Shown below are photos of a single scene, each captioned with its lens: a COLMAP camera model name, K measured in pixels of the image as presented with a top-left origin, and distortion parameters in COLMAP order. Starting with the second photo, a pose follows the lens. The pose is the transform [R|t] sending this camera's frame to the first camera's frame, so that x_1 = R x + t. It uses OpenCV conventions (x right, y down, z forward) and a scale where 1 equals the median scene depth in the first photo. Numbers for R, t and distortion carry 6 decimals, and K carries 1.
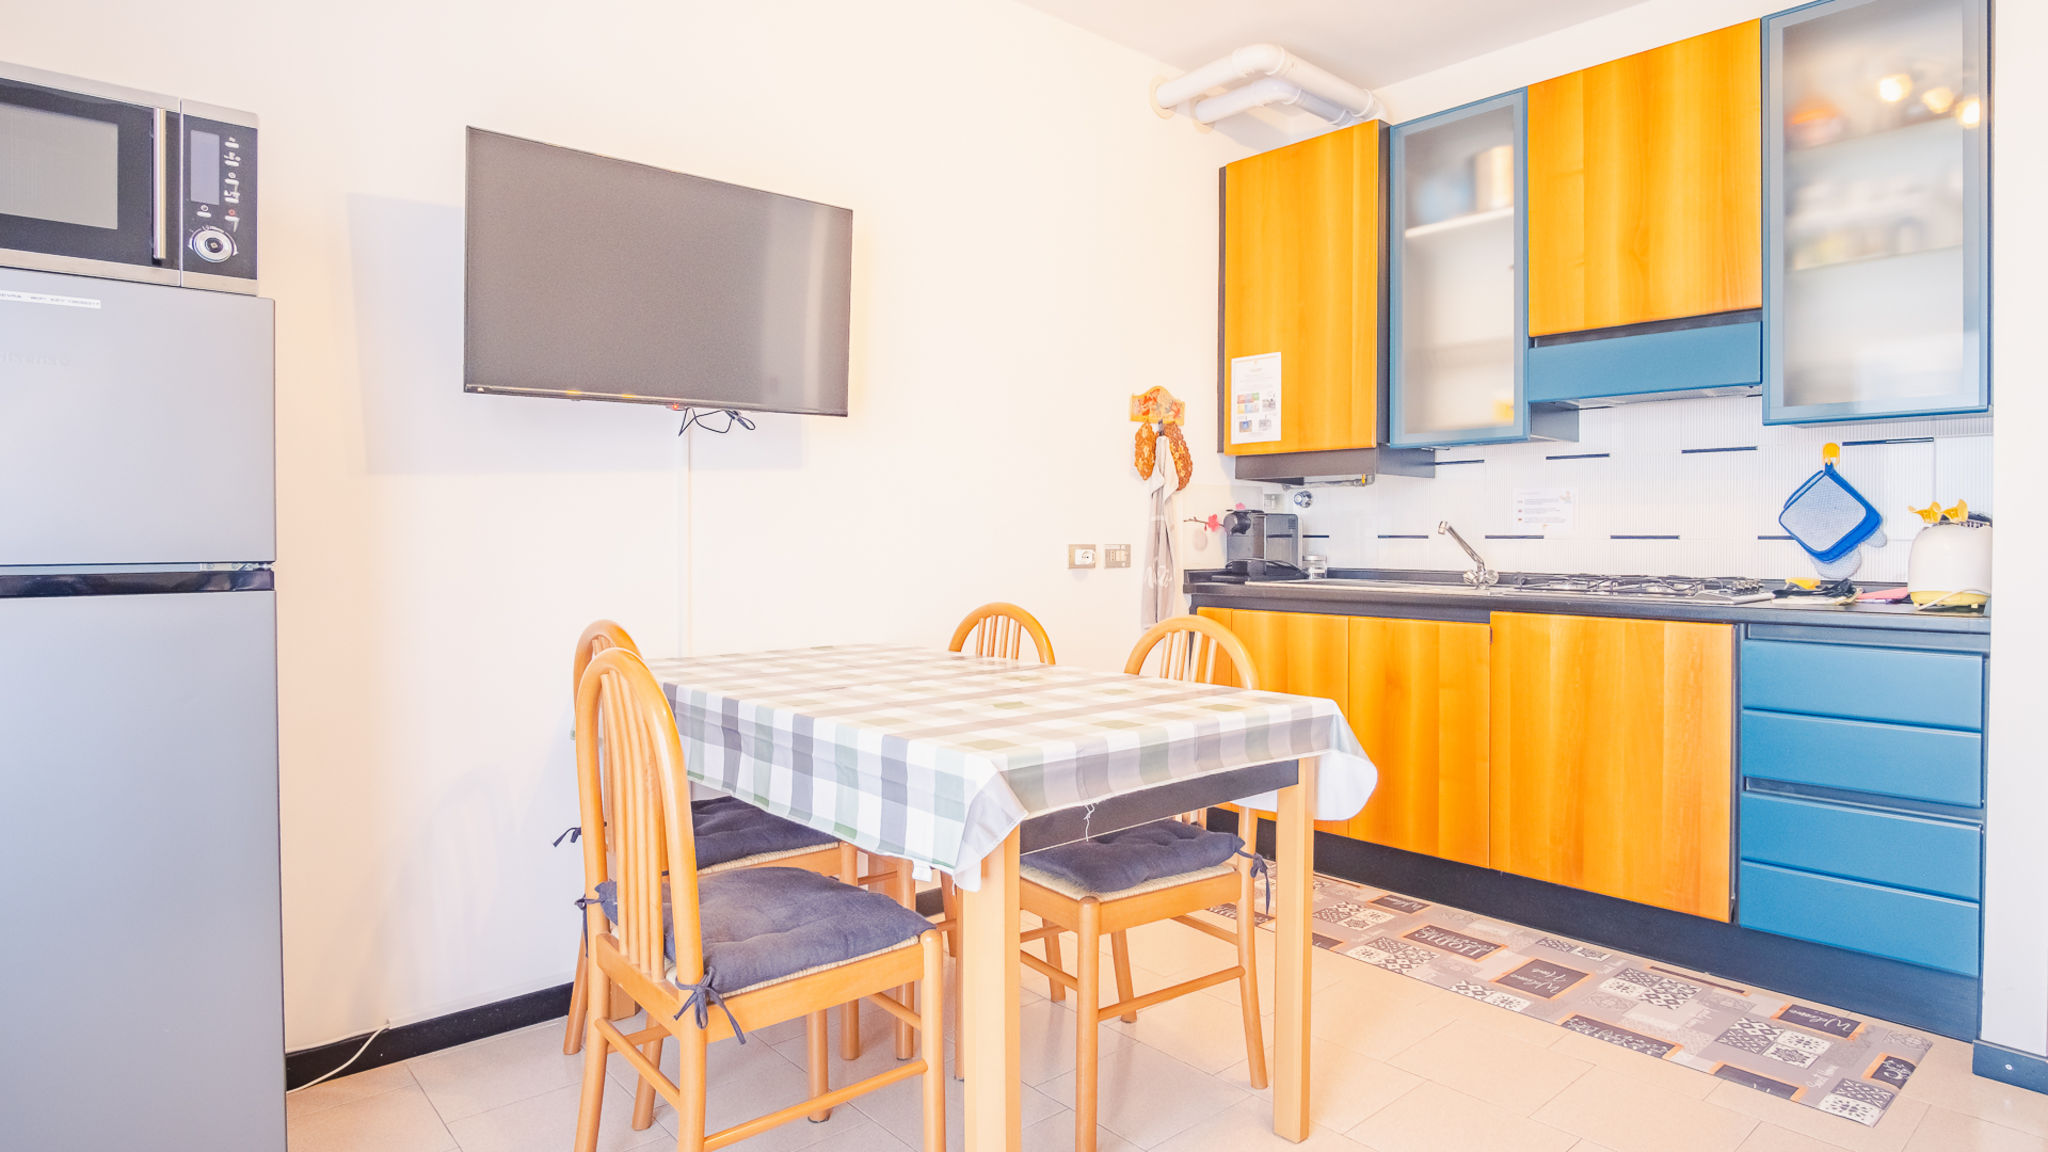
lens RADIAL K [[1109.1, 0, 1024.0], [0, 1109.1, 576.0], [0, 0, 1]] dist [-0.025977, 0.000359]
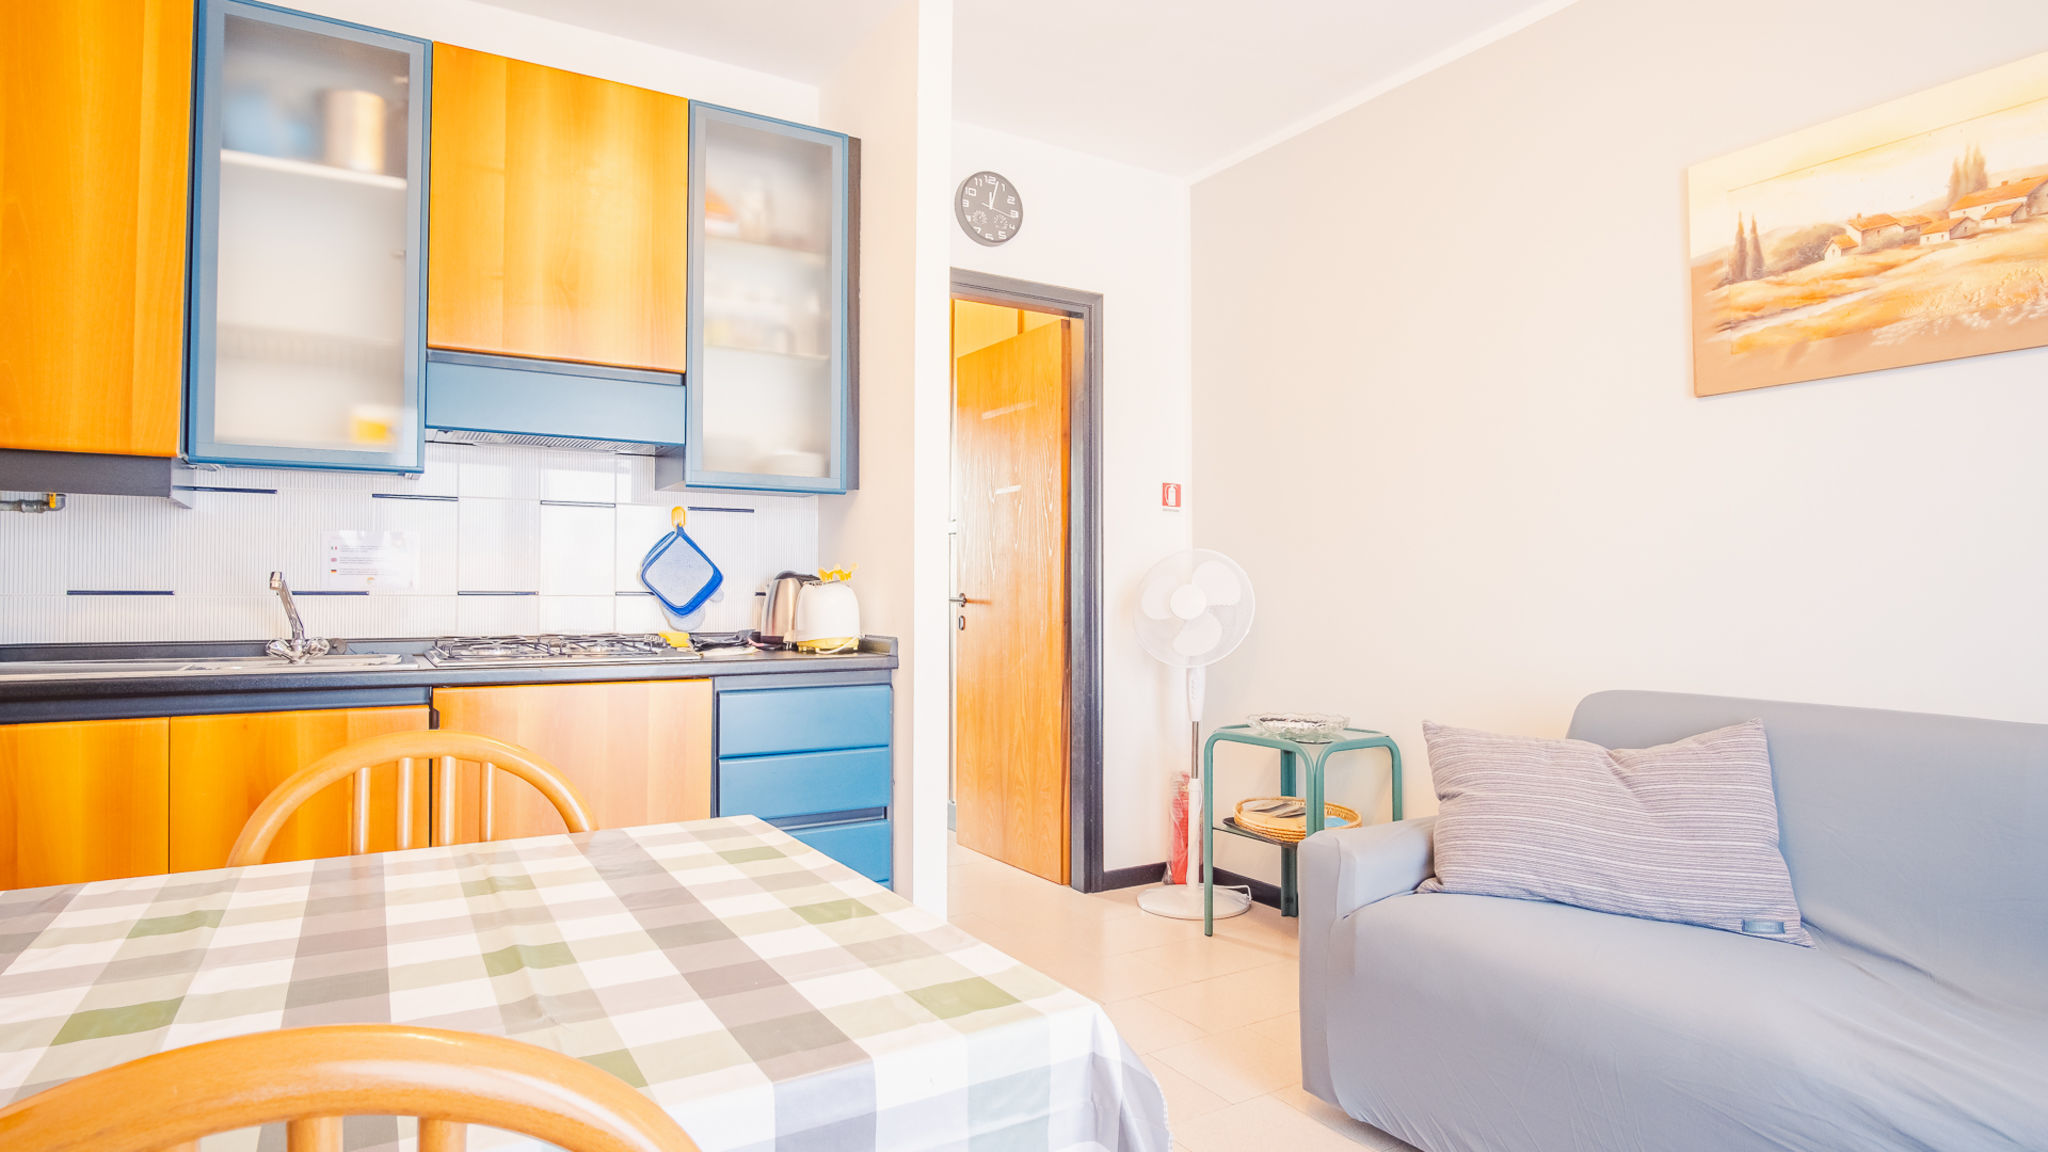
lens RADIAL K [[1109.1, 0, 1024.0], [0, 1109.1, 576.0], [0, 0, 1]] dist [-0.025977, 0.000359]
pose [[0.171707, 0.016281, 0.985013, -0.266095], [0.033631, 0.999184, -0.022378, -0.015881], [-0.984574, 0.036969, 0.171020, 0.449688]]
